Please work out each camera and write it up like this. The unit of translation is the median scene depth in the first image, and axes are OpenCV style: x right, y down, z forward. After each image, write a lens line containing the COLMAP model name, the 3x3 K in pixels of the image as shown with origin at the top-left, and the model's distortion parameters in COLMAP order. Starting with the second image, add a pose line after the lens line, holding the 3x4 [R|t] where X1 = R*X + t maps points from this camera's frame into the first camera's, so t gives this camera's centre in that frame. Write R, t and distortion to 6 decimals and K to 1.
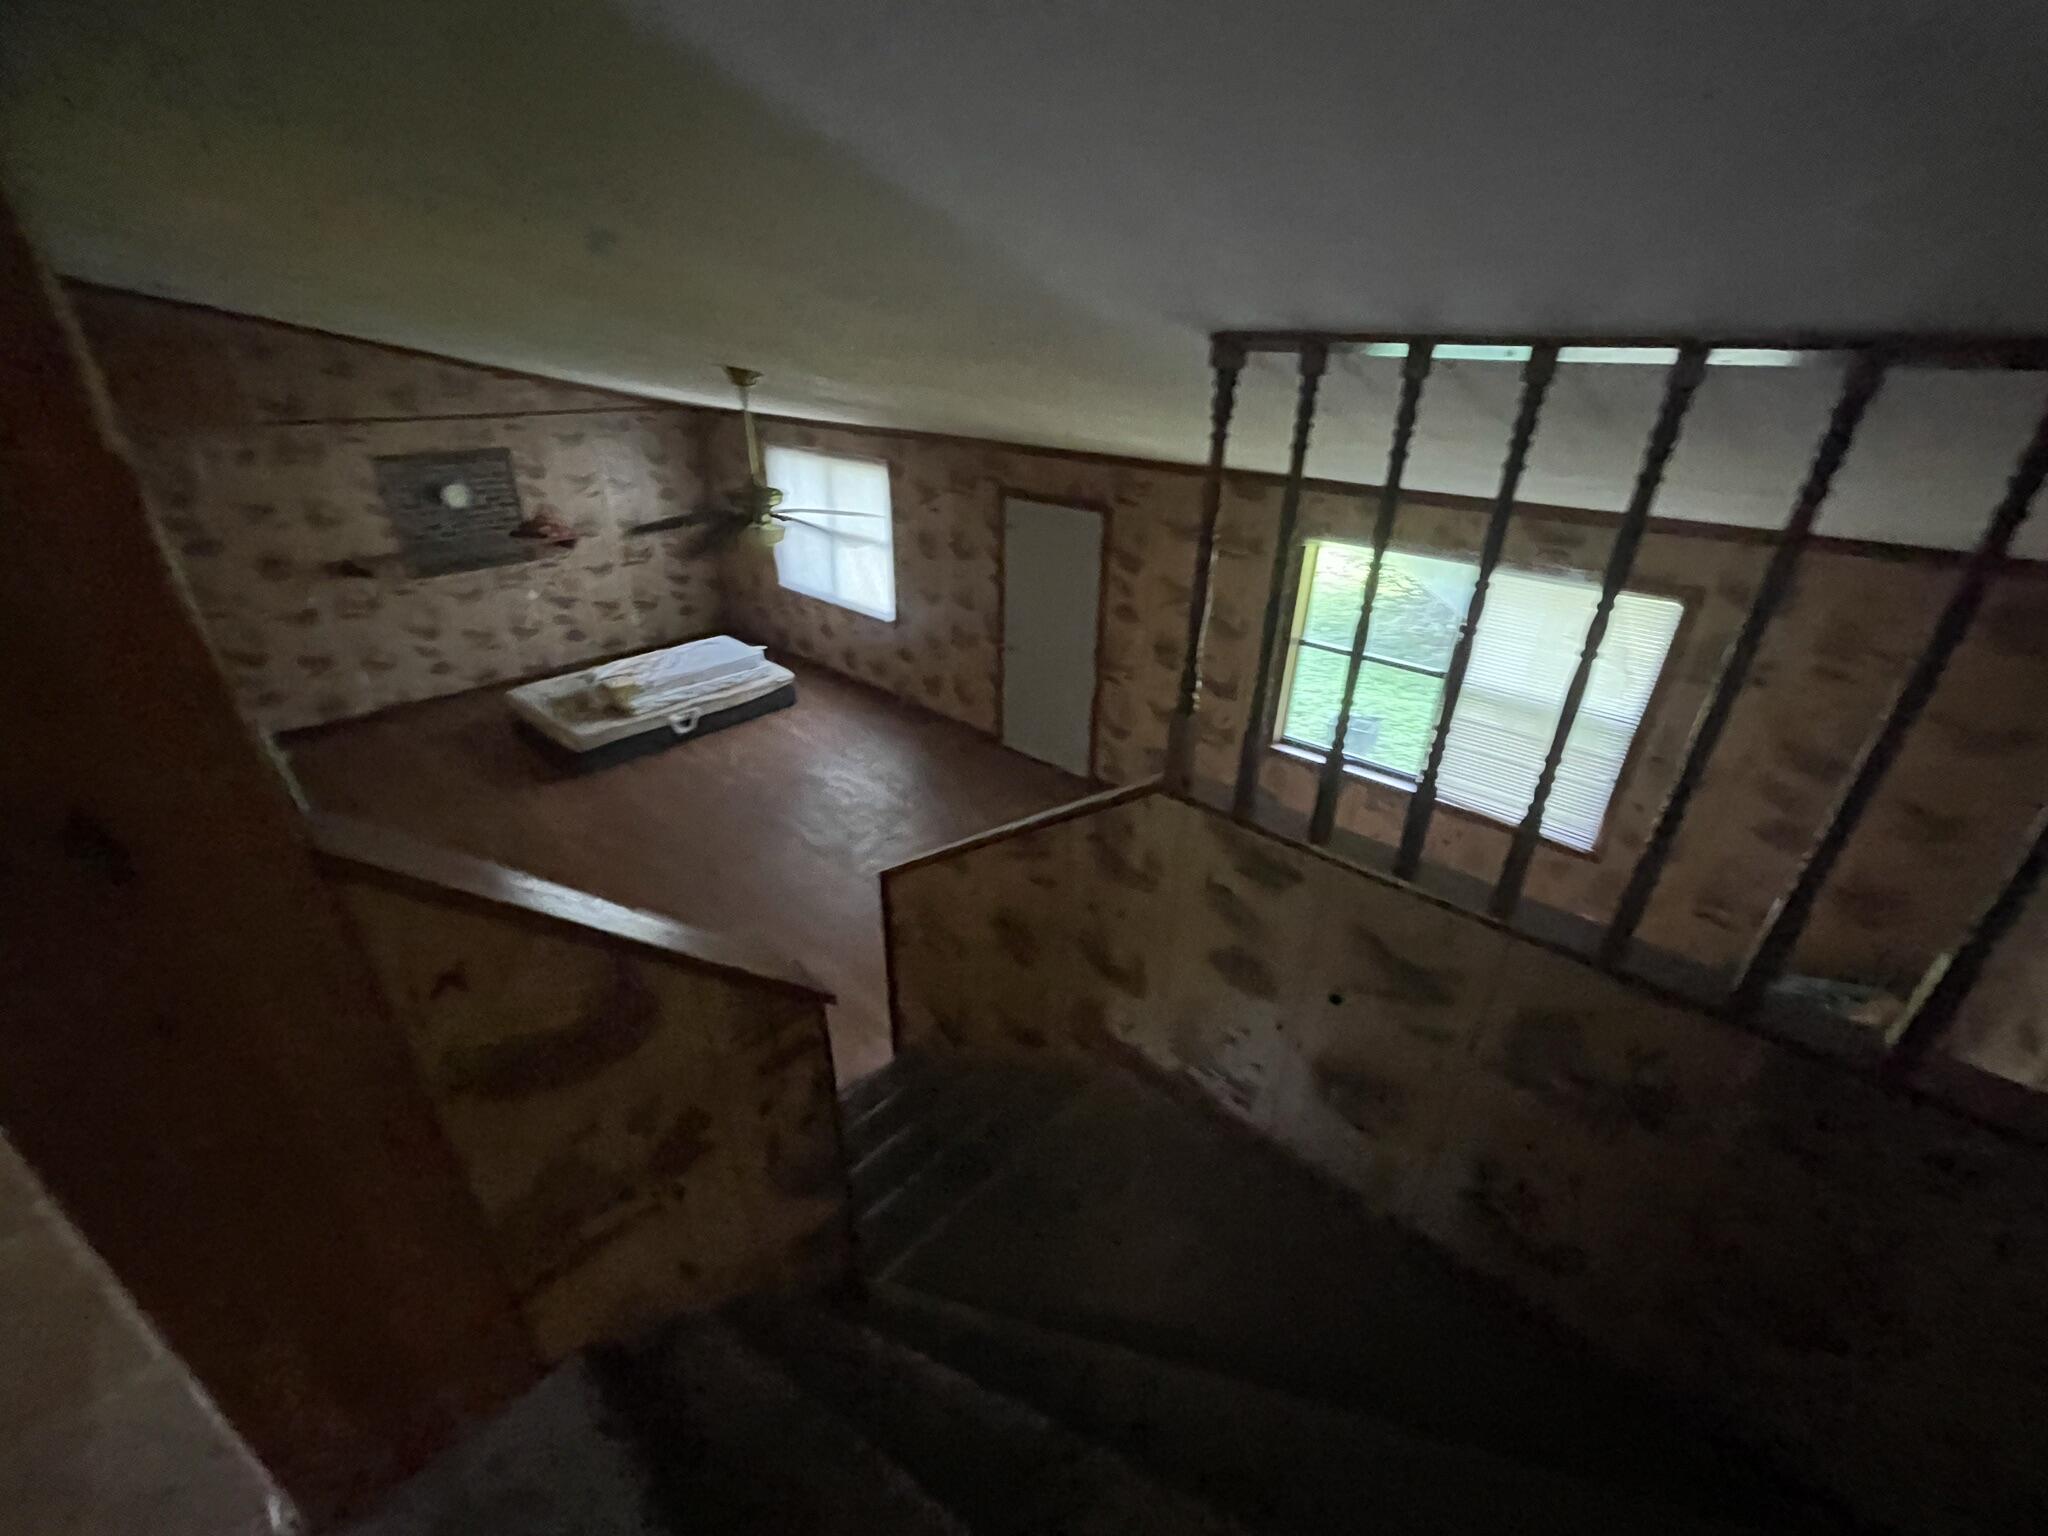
lens RADIAL K [[831.3, 0, 1027.1], [0, 831.3, 771.5], [0, 0, 1]] dist [-0.000370, -0.001194]
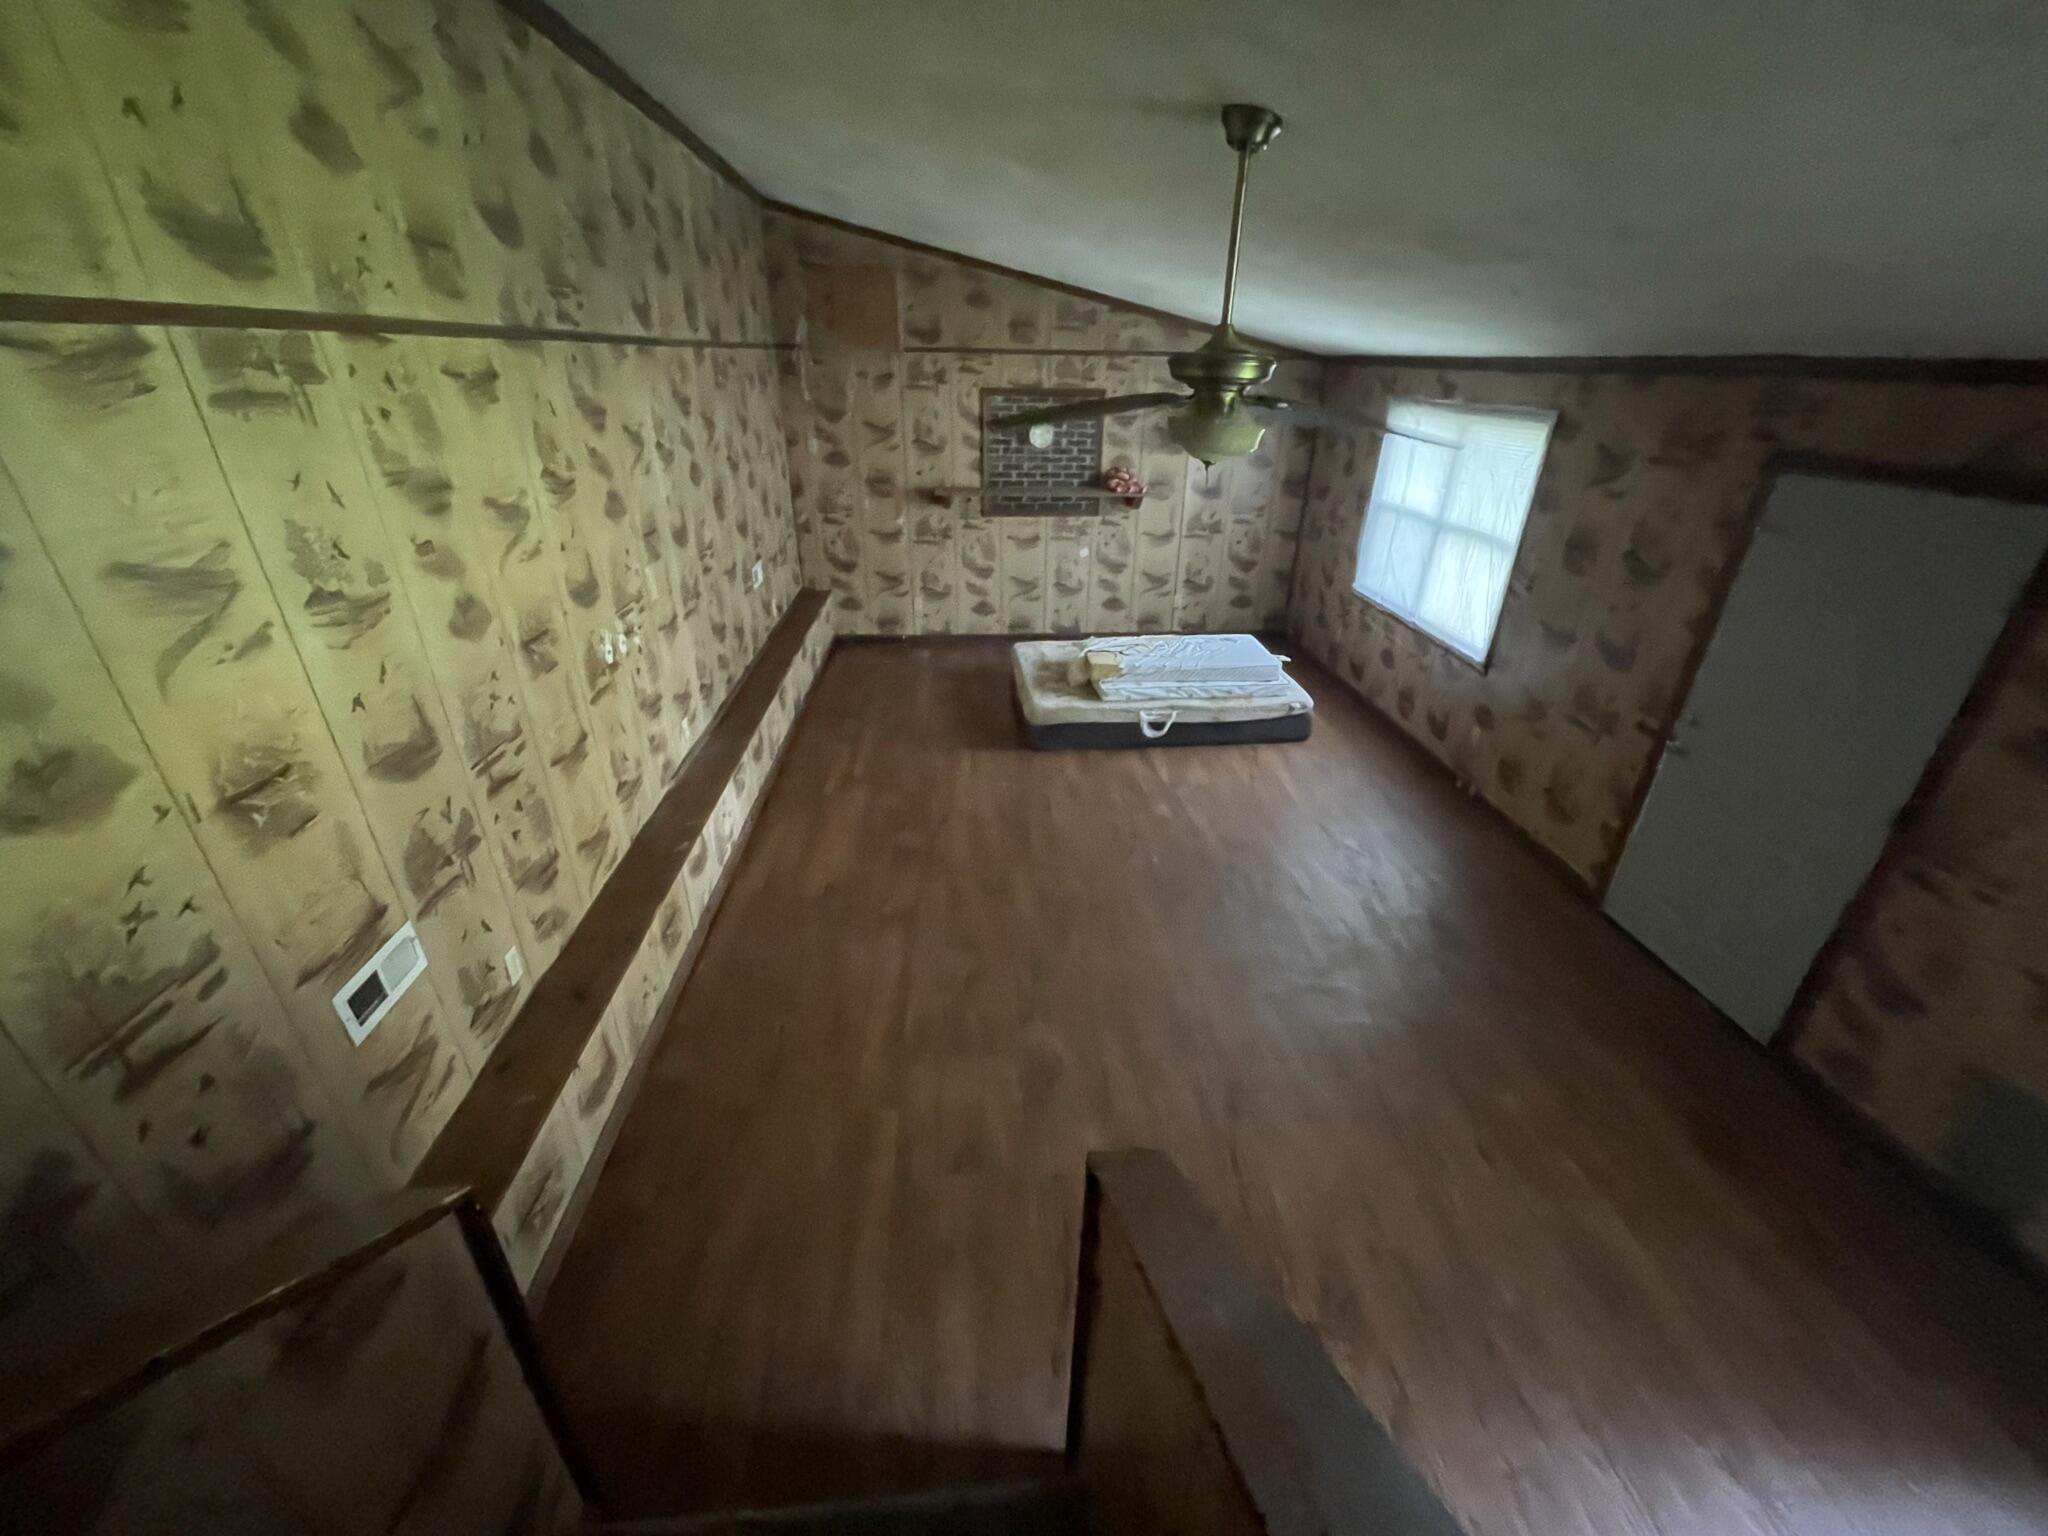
lens RADIAL K [[831.3, 0, 1038.0], [0, 831.3, 772.4], [0, 0, 1]] dist [-0.000370, -0.001194]
pose [[0.743291, 0.298519, -0.598669, -0.003345], [-0.312048, 0.946307, 0.084434, -0.046569], [0.591730, 0.124055, 0.796534, 0.292069]]
